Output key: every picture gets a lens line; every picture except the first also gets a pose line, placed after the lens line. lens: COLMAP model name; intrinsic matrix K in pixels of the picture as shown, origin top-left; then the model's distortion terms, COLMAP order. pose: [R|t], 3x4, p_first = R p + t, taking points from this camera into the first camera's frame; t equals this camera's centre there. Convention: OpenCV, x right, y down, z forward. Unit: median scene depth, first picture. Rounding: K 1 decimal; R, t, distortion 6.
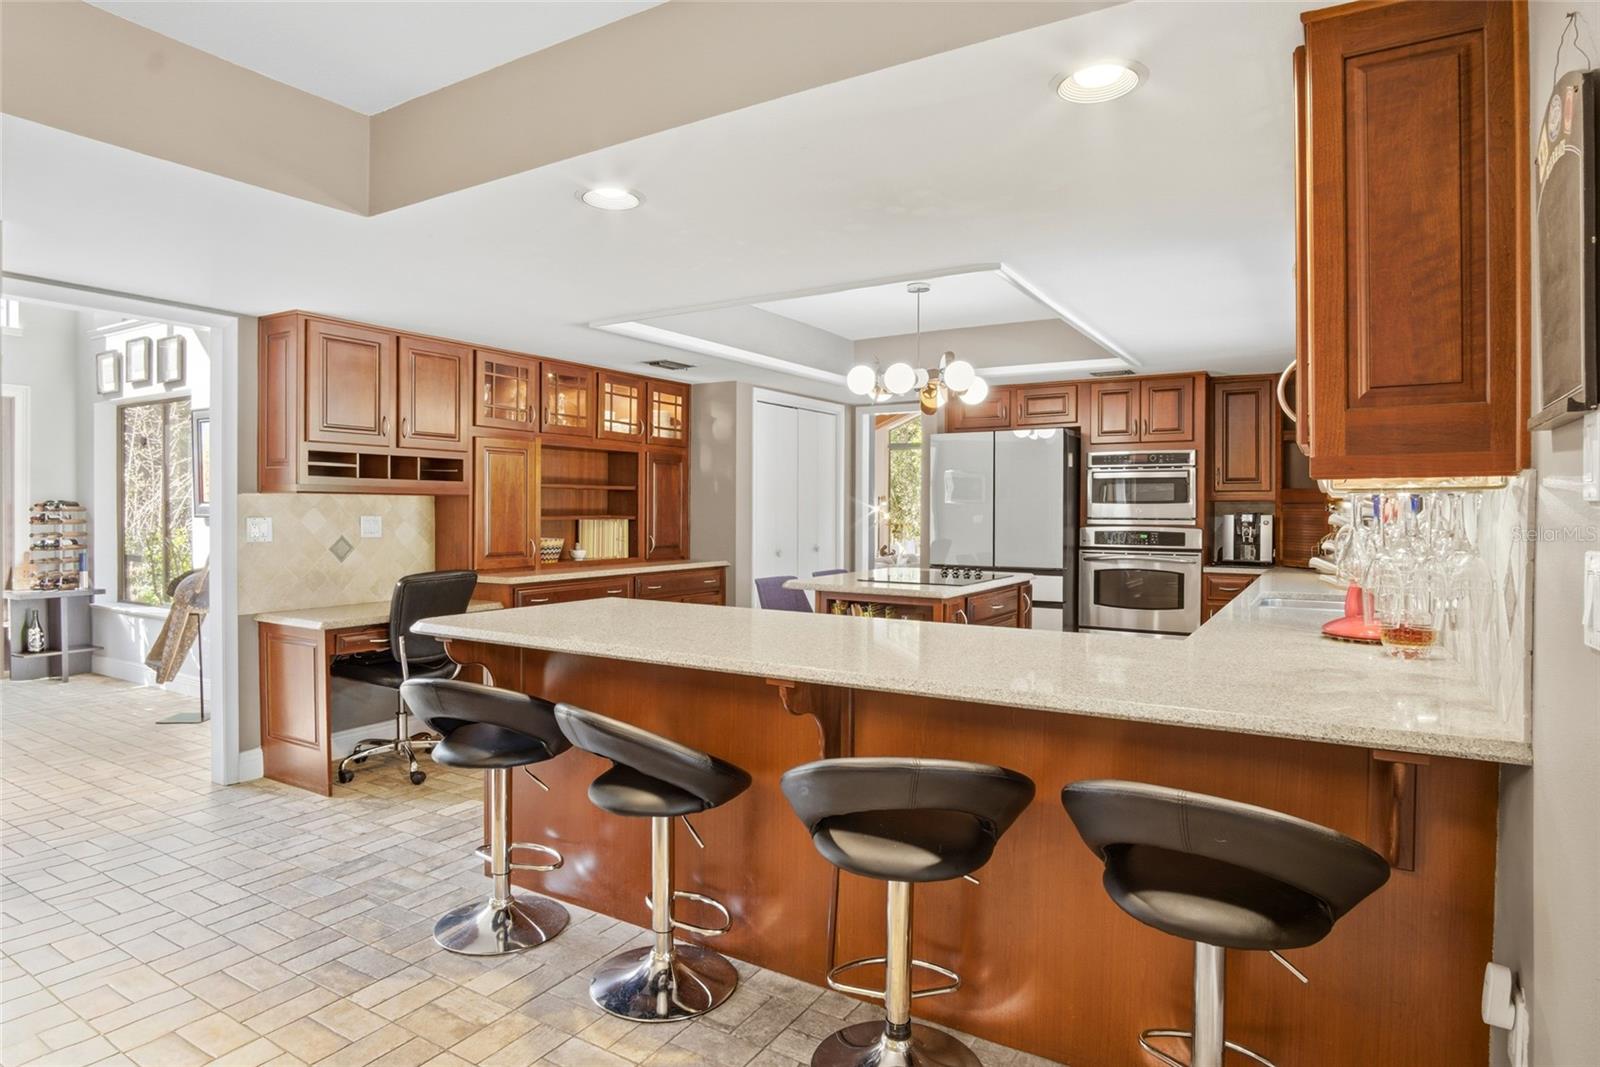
lens RADIAL K [[903.0, 0, 793.5], [0, 903.0, 511.5], [0, 0, 1]] dist [-0.023171, 0.002767]
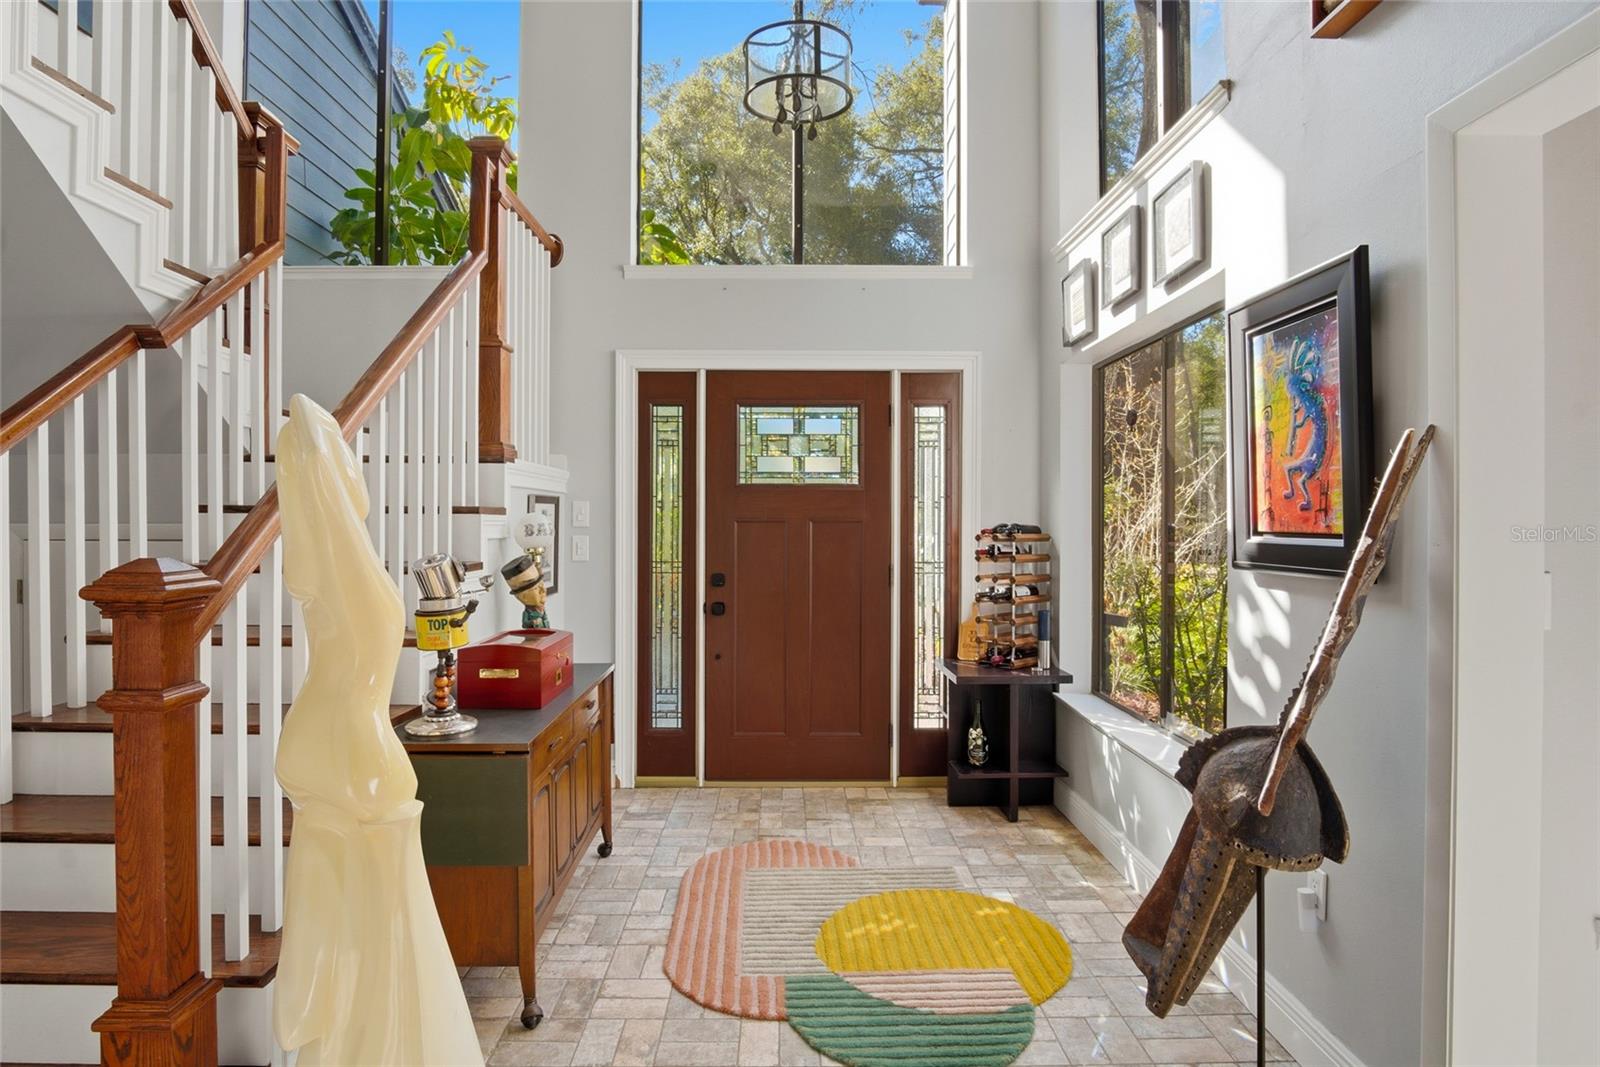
lens RADIAL K [[863.0, 0, 790.8], [0, 863.0, 532.0], [0, 0, 1]] dist [-0.023968, 0.001569]
pose [[0.529552, 0.006682, -0.848251, -0.397952], [-0.000541, 0.999971, 0.007540, -0.011686], [0.848277, -0.003534, 0.529541, 0.552760]]
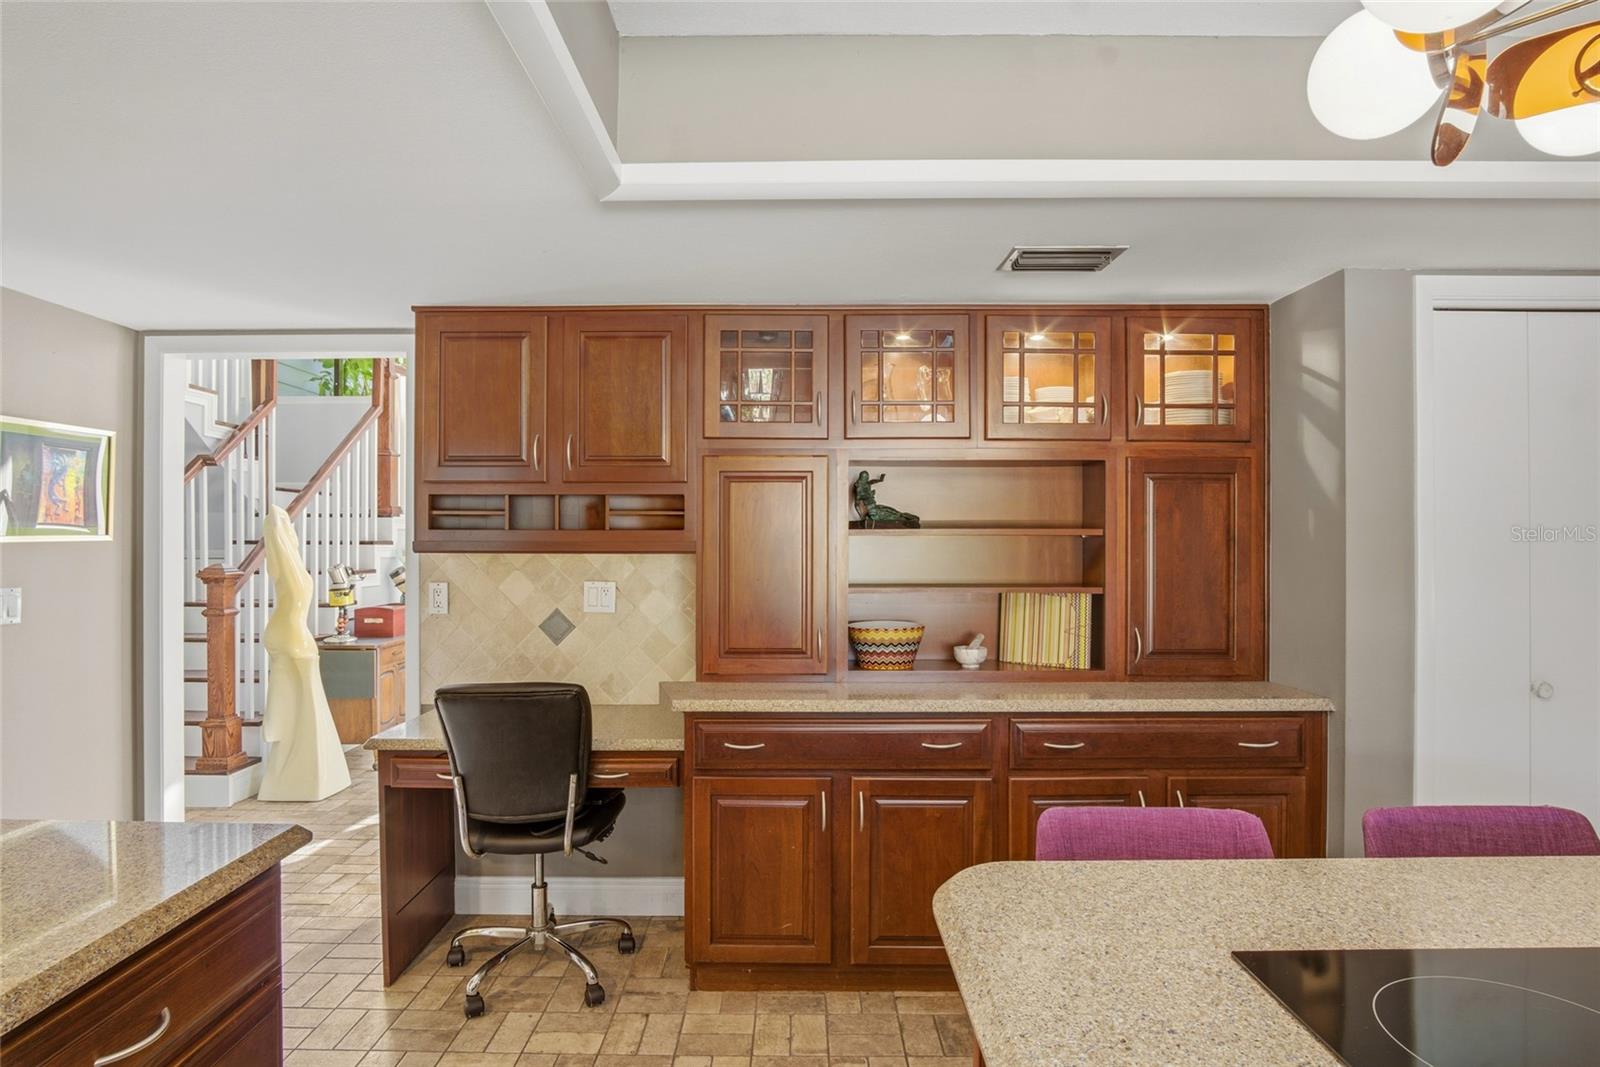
lens RADIAL K [[844.9, 0, 793.5], [0, 844.9, 552.4], [0, 0, 1]] dist [-0.027308, 0.000091]
pose [[0.525498, 0.007272, -0.850764, 0.125576], [0.000225, 0.999962, 0.008686, -0.017358], [0.850795, -0.004756, 0.525476, 0.567624]]
